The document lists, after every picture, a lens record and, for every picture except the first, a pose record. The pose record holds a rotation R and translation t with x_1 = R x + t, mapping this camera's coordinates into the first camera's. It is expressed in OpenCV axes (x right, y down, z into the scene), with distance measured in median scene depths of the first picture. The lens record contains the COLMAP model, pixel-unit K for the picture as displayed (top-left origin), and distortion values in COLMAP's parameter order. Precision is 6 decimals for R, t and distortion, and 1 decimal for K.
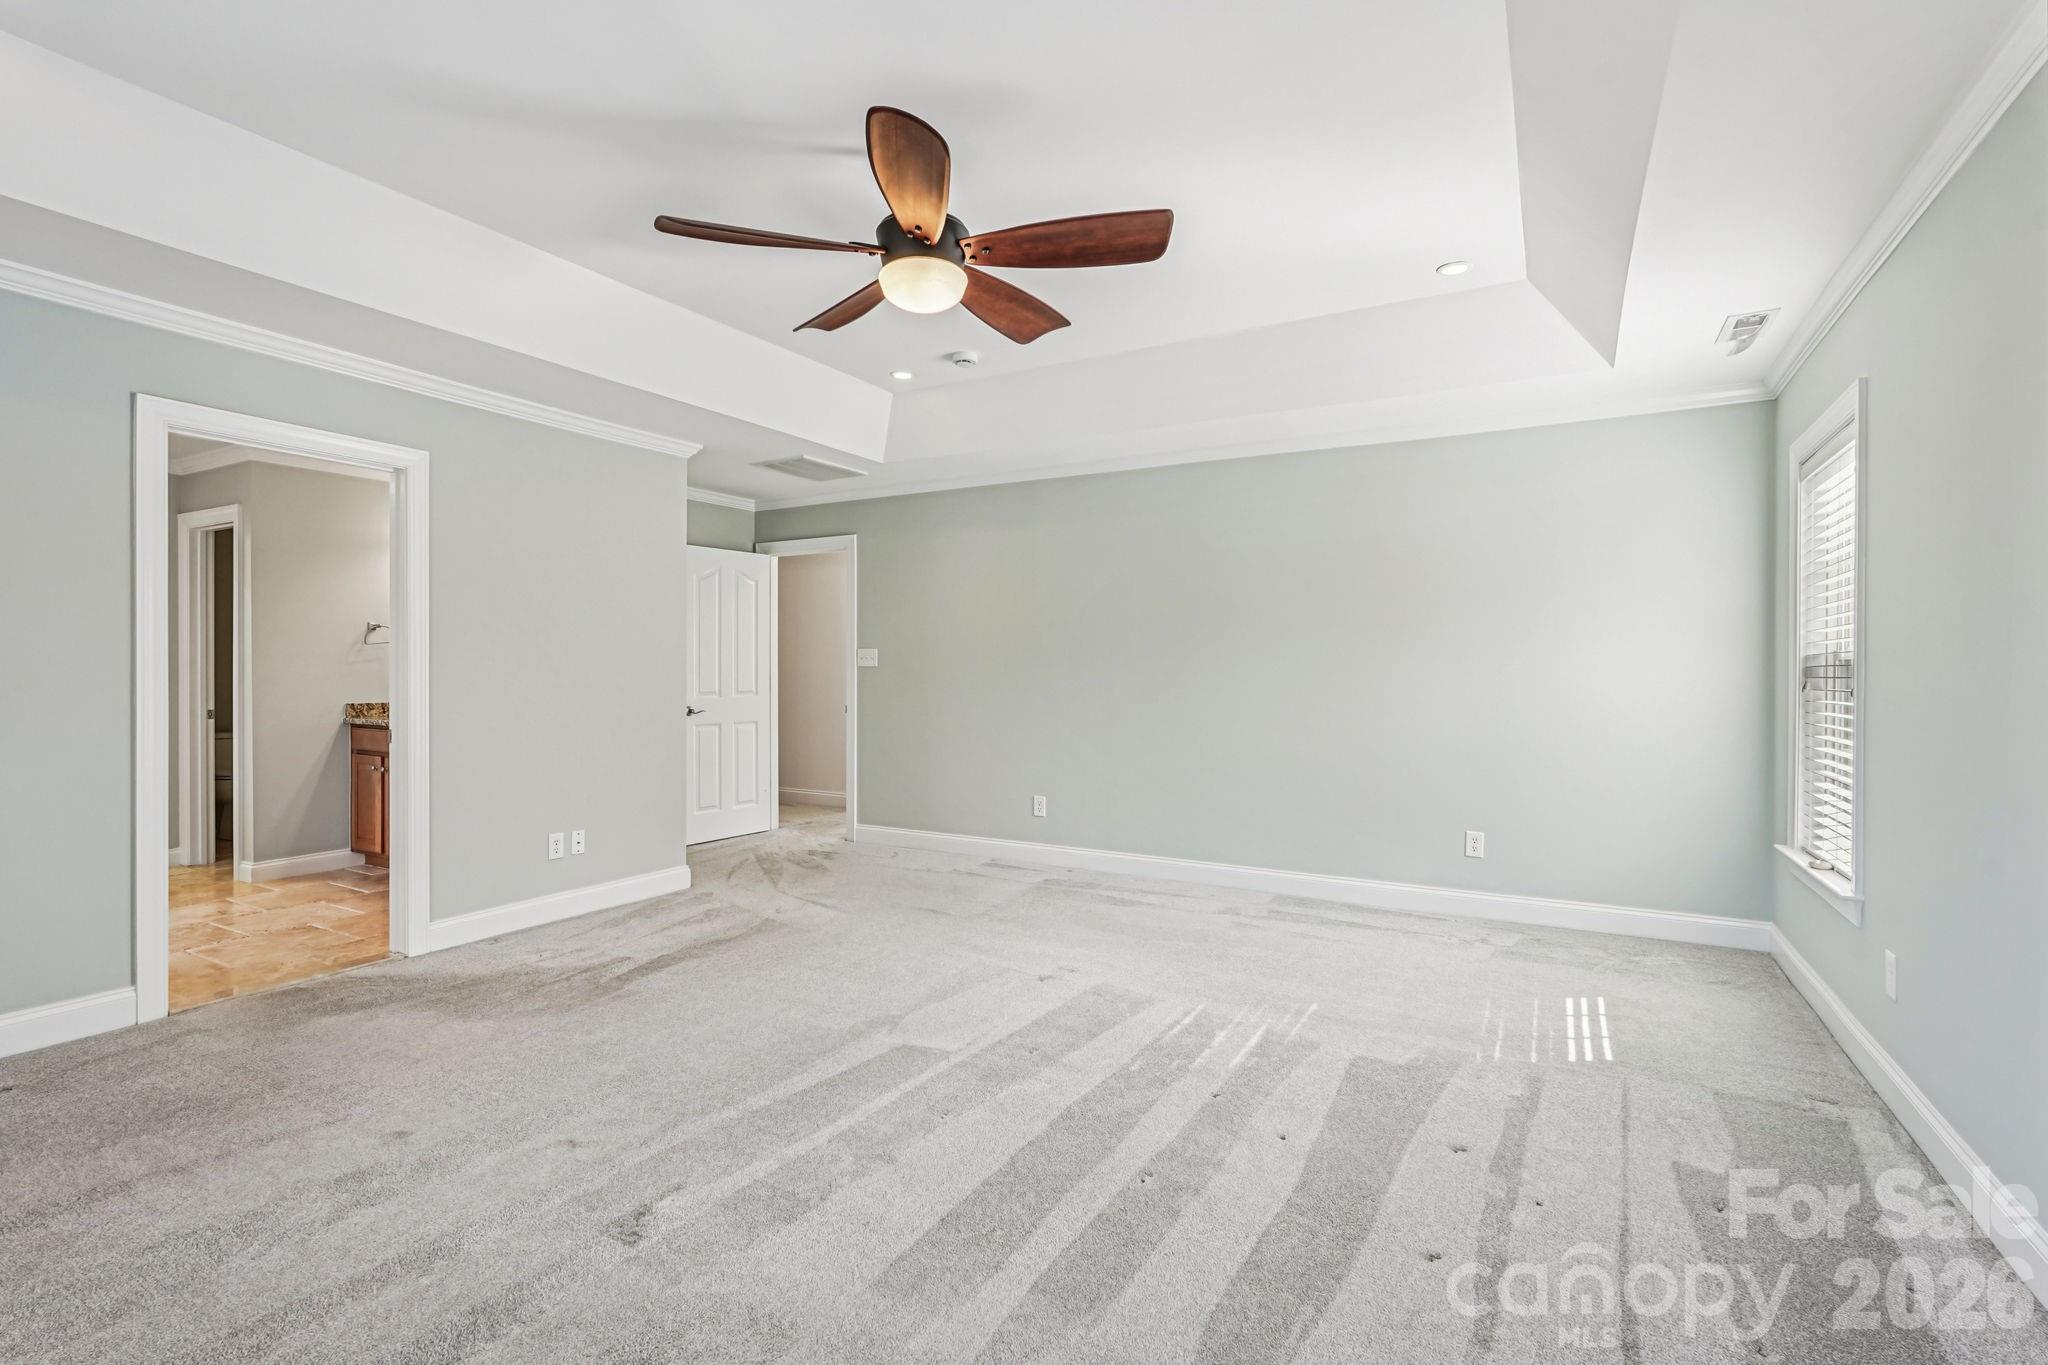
lens RADIAL K [[908.4, 0, 1016.4], [0, 908.4, 674.2], [0, 0, 1]] dist [-0.013276, 0.006011]
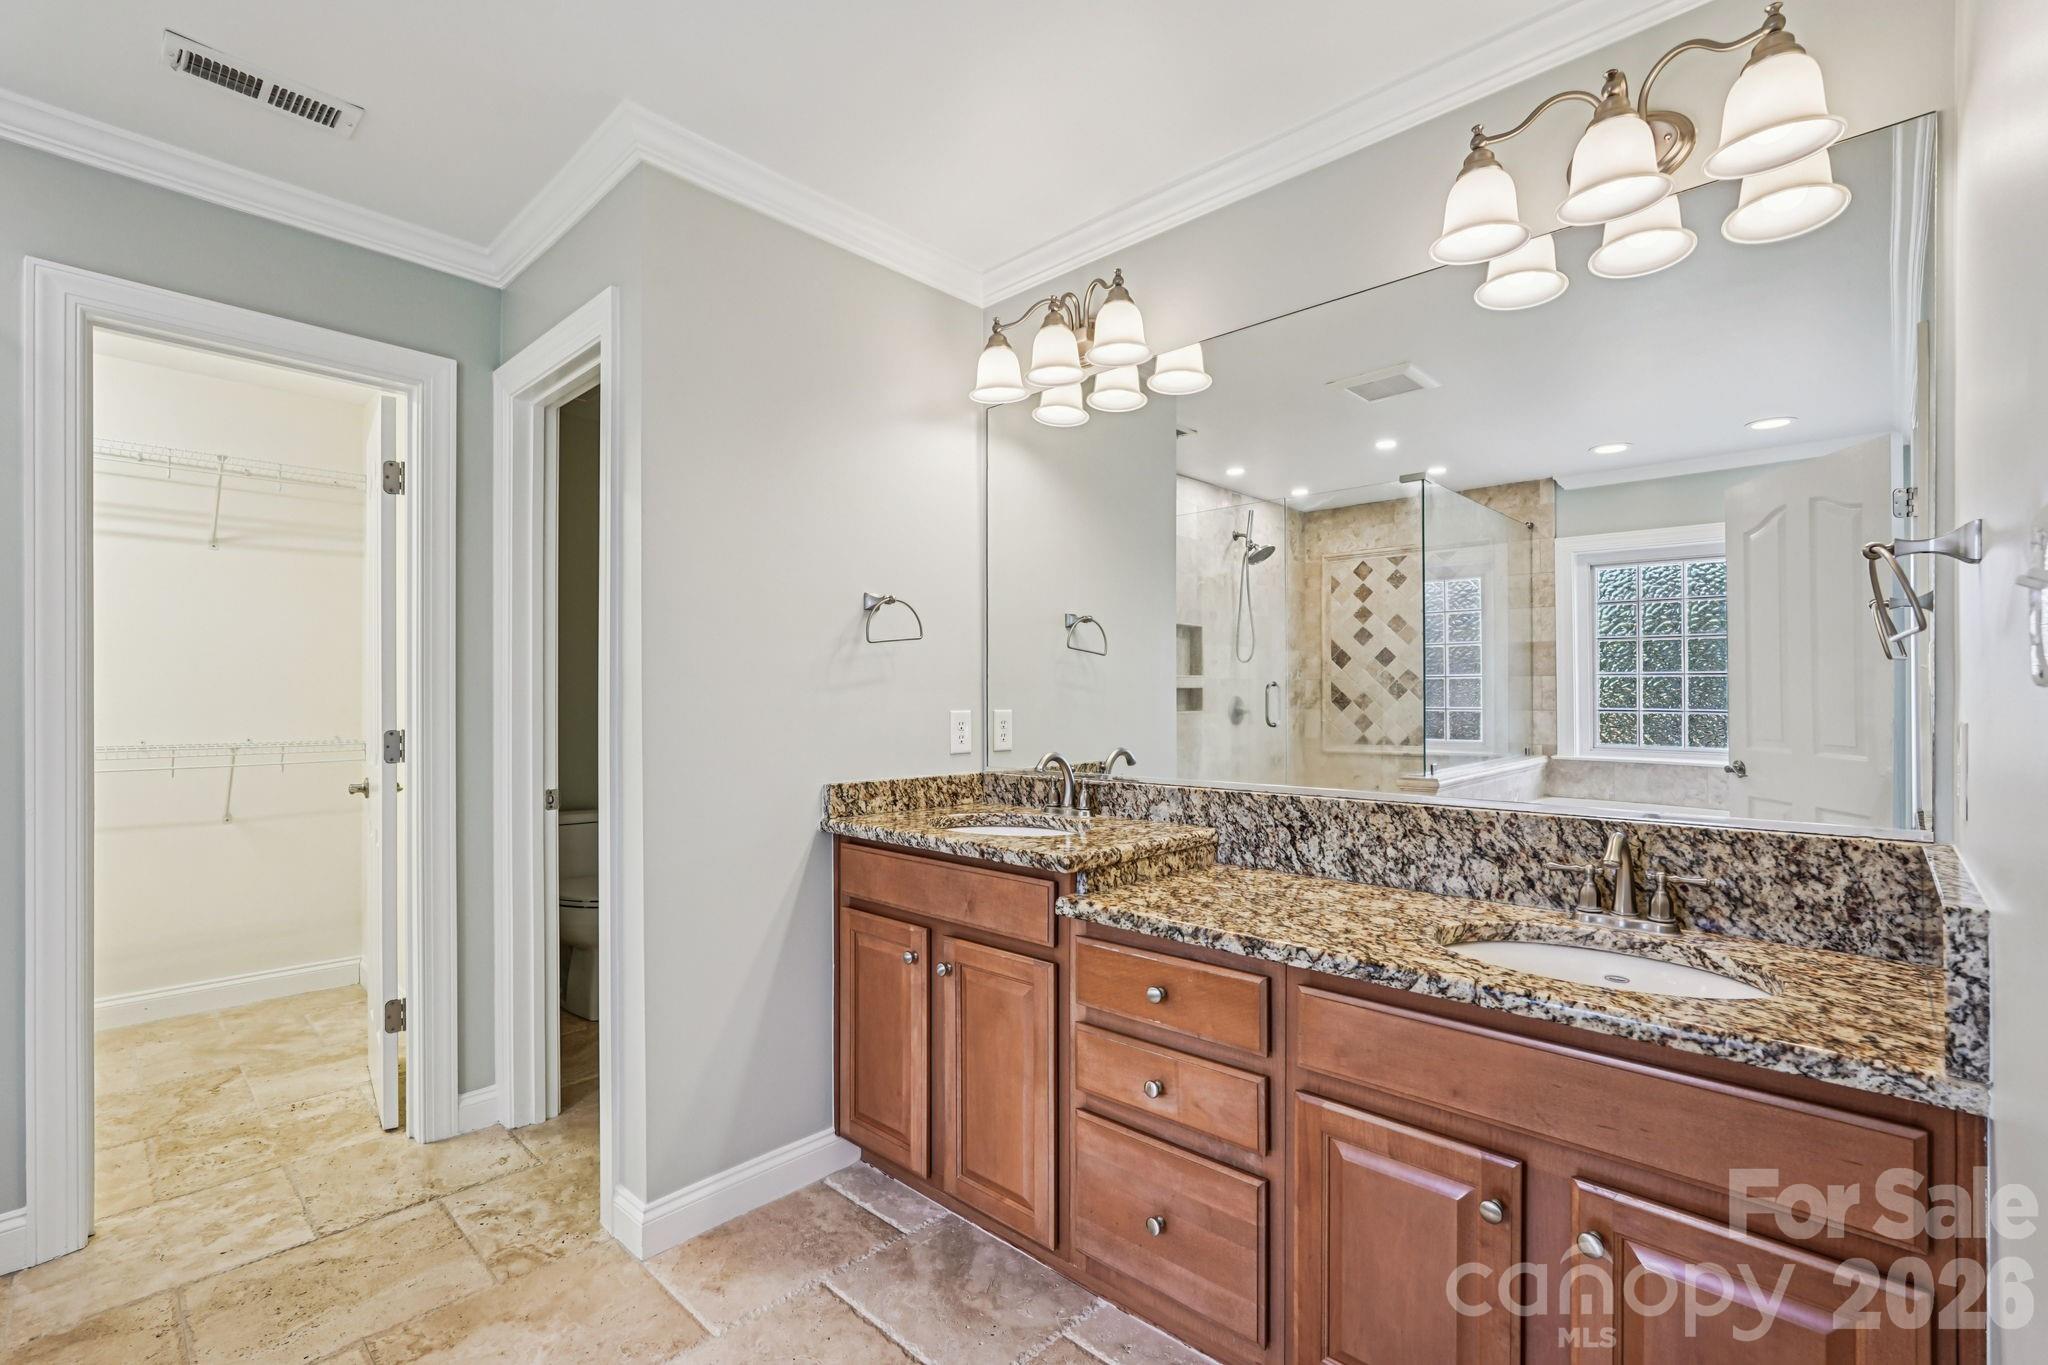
lens RADIAL K [[908.4, 0, 1041.5], [0, 908.4, 695.4], [0, 0, 1]] dist [-0.013276, 0.006011]
pose [[0.972240, -0.002844, -0.233968, -0.542938], [0.001429, 0.999980, -0.006216, -0.006013], [0.233981, 0.005709, 0.972224, 0.610016]]
